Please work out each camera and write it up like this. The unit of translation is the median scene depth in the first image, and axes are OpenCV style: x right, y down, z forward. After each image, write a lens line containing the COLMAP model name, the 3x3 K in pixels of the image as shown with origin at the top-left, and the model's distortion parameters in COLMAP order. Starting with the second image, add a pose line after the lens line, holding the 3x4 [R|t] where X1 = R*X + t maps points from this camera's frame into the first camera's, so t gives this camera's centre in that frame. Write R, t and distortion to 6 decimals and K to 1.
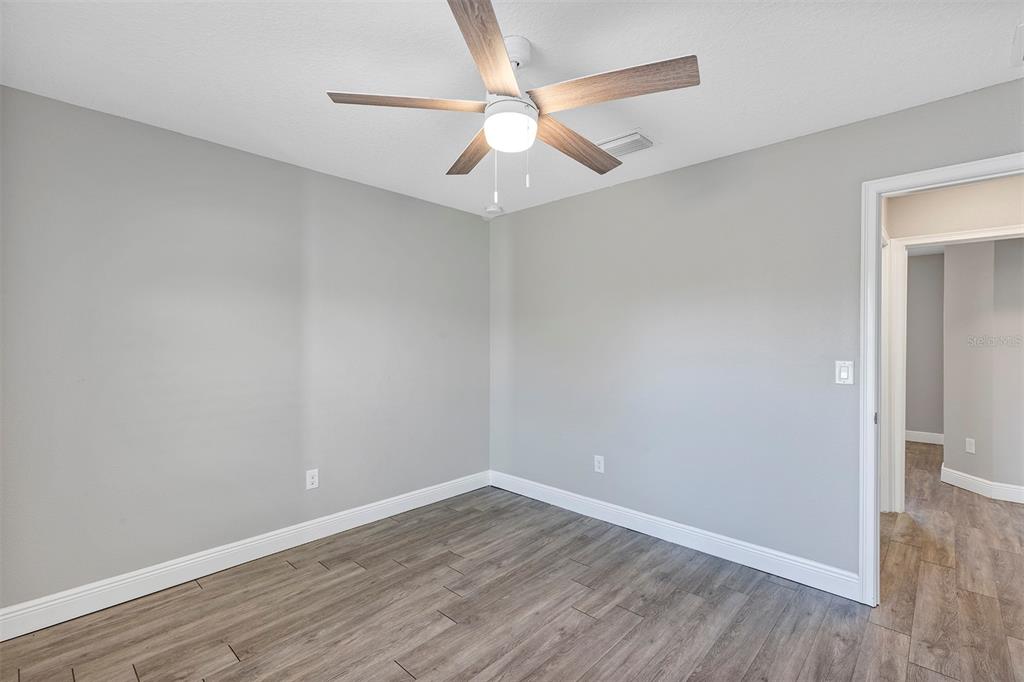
lens RADIAL K [[470.7, 0, 502.2], [0, 470.7, 341.4], [0, 0, 1]] dist [0.023759, -0.000512]
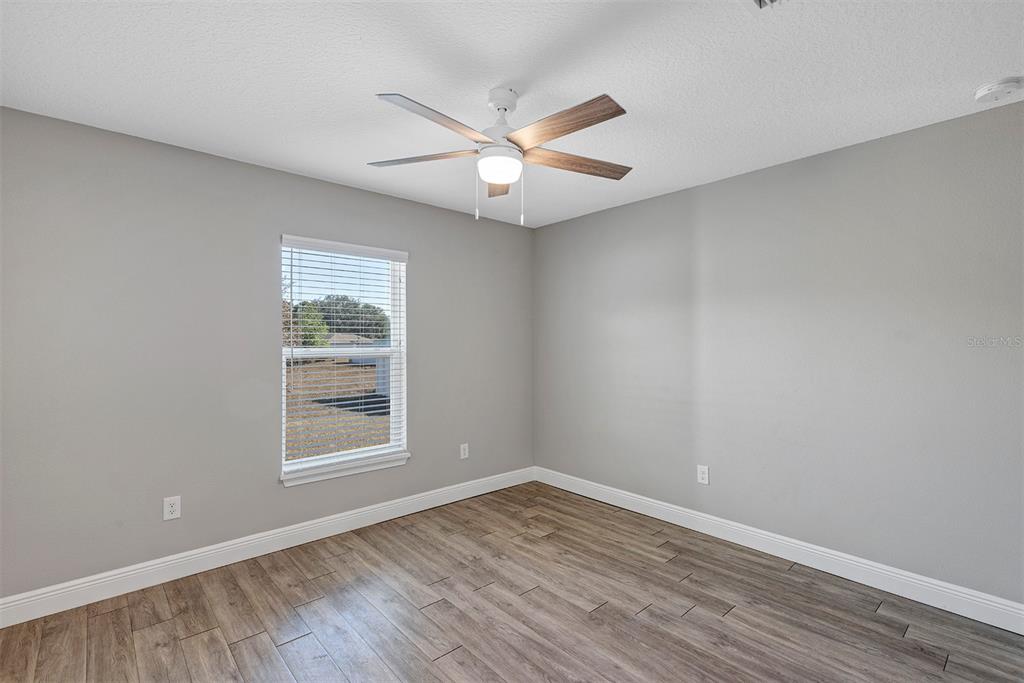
lens RADIAL K [[470.7, 0, 505.3], [0, 470.7, 341.2], [0, 0, 1]] dist [0.023759, -0.000512]
pose [[-0.098633, -0.010965, -0.995063, 0.828042], [-0.000744, 0.999940, -0.010945, 0.003829], [0.995124, -0.000340, -0.098635, 0.779256]]
